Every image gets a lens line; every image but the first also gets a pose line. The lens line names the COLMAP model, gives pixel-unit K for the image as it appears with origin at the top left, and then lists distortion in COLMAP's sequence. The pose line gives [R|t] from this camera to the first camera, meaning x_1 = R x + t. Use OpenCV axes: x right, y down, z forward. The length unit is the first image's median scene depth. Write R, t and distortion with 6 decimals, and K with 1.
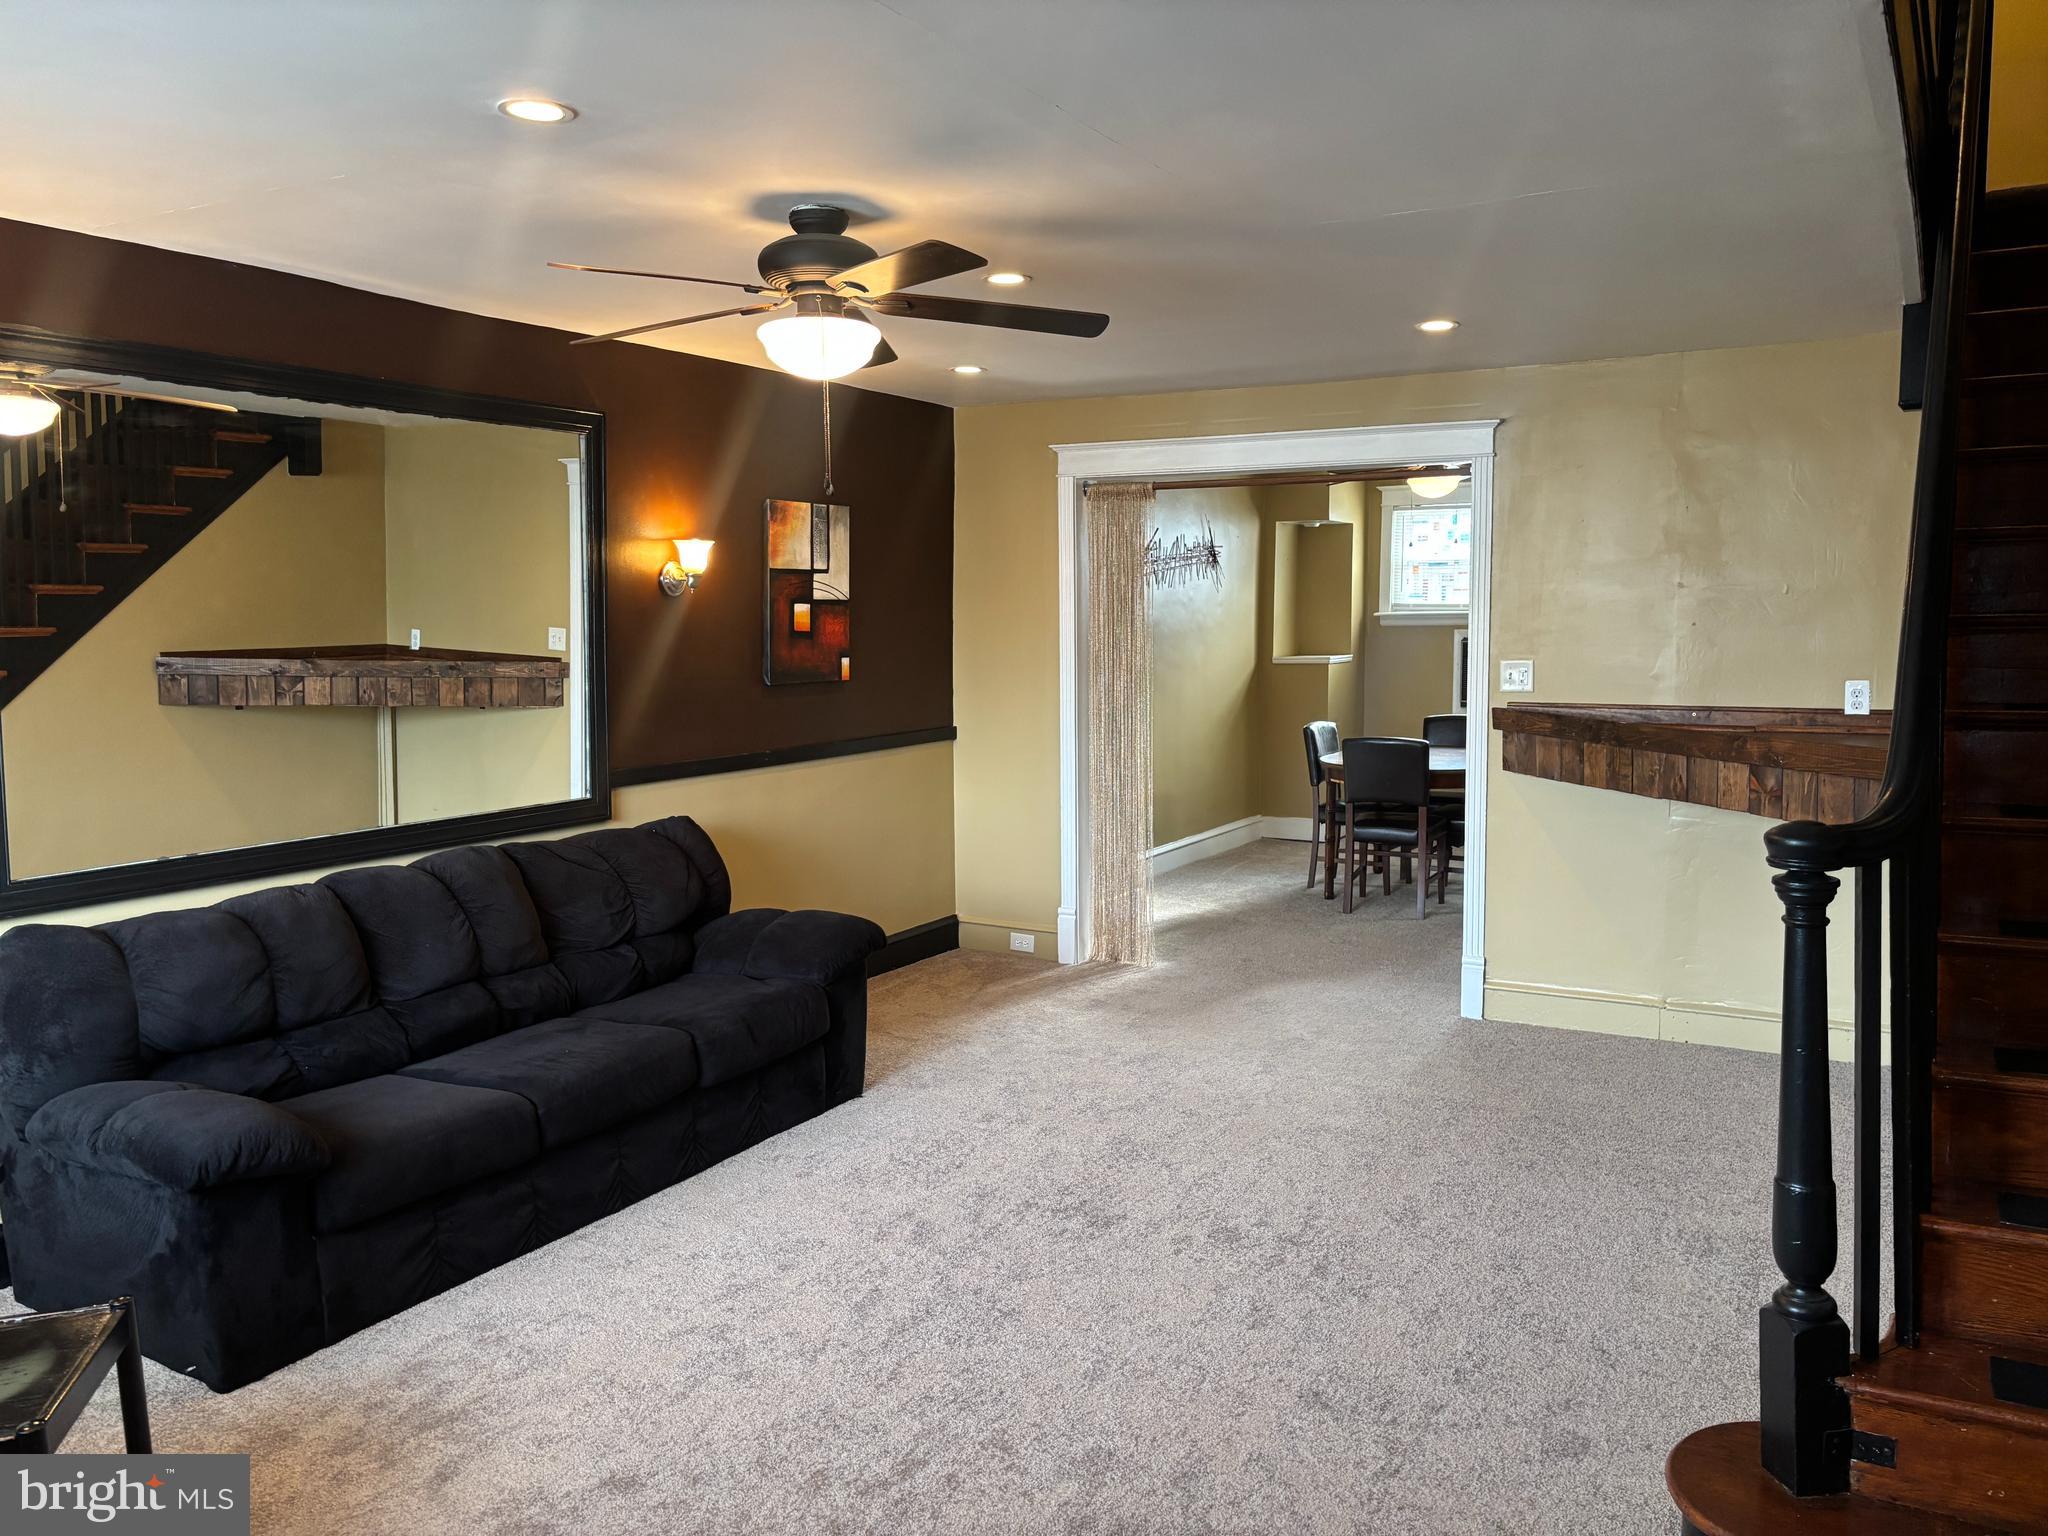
lens RADIAL K [[1579.8, 0, 1021.8], [0, 1579.8, 763.6], [0, 0, 1]] dist [0.060771, -0.070743]
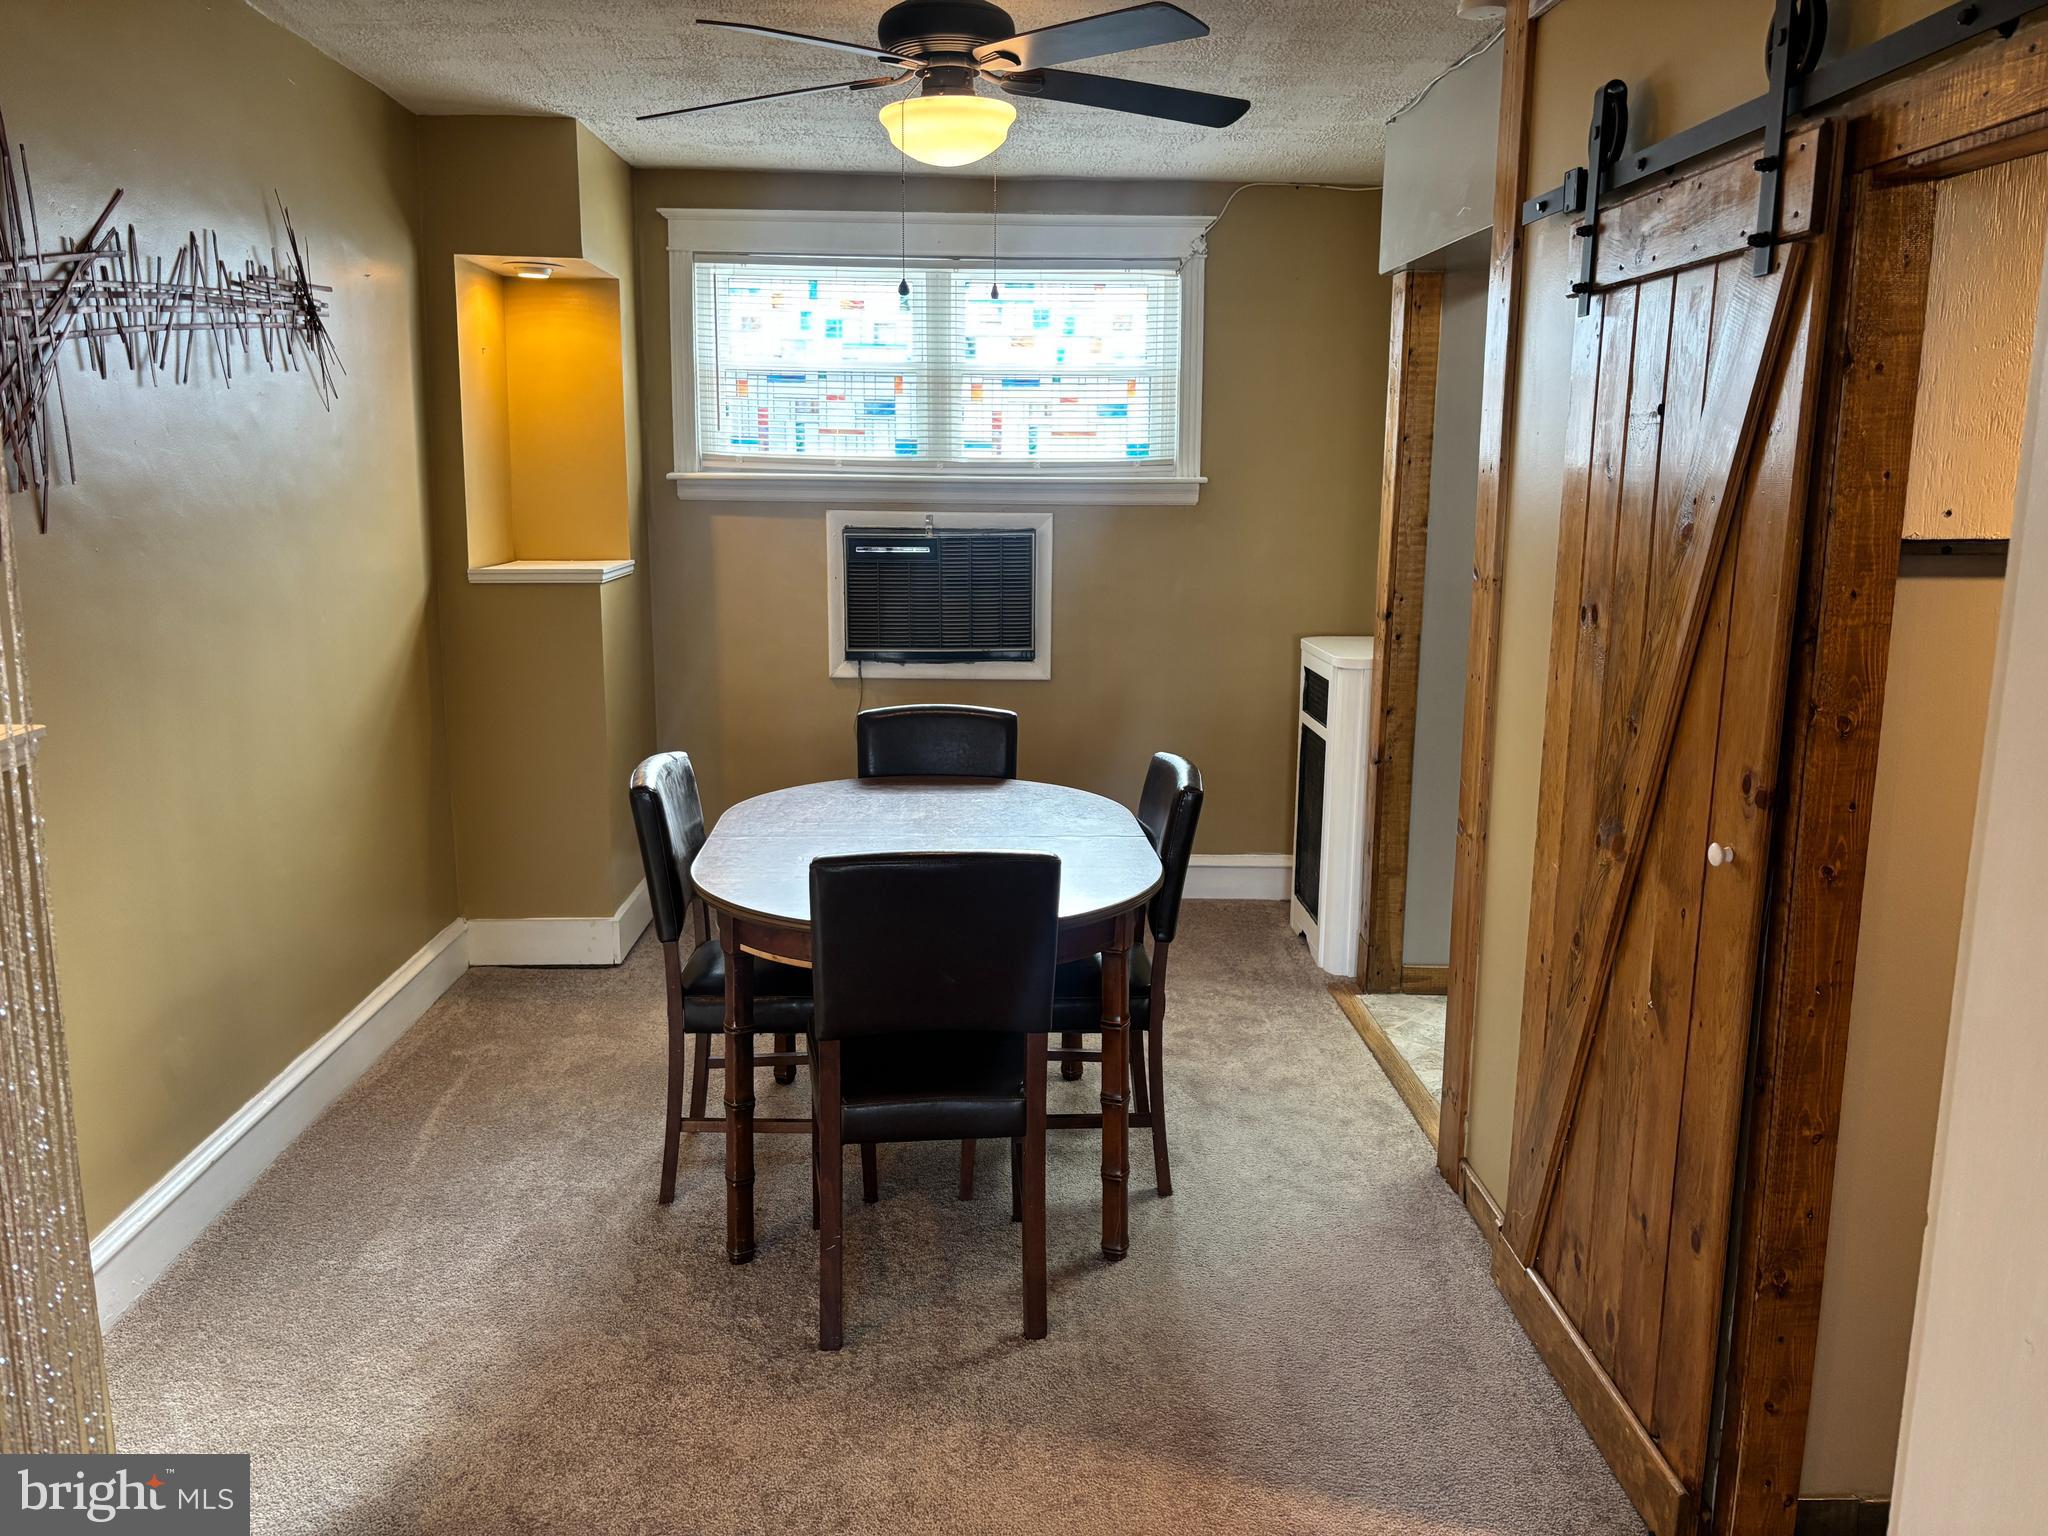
lens RADIAL K [[1579.8, 0, 1017.9], [0, 1579.8, 769.8], [0, 0, 1]] dist [0.060771, -0.070743]
pose [[0.853437, -0.081243, 0.514825, 0.059731], [0.035225, 0.994509, 0.098547, -0.053218], [-0.520004, -0.065969, 0.851612, 0.573279]]
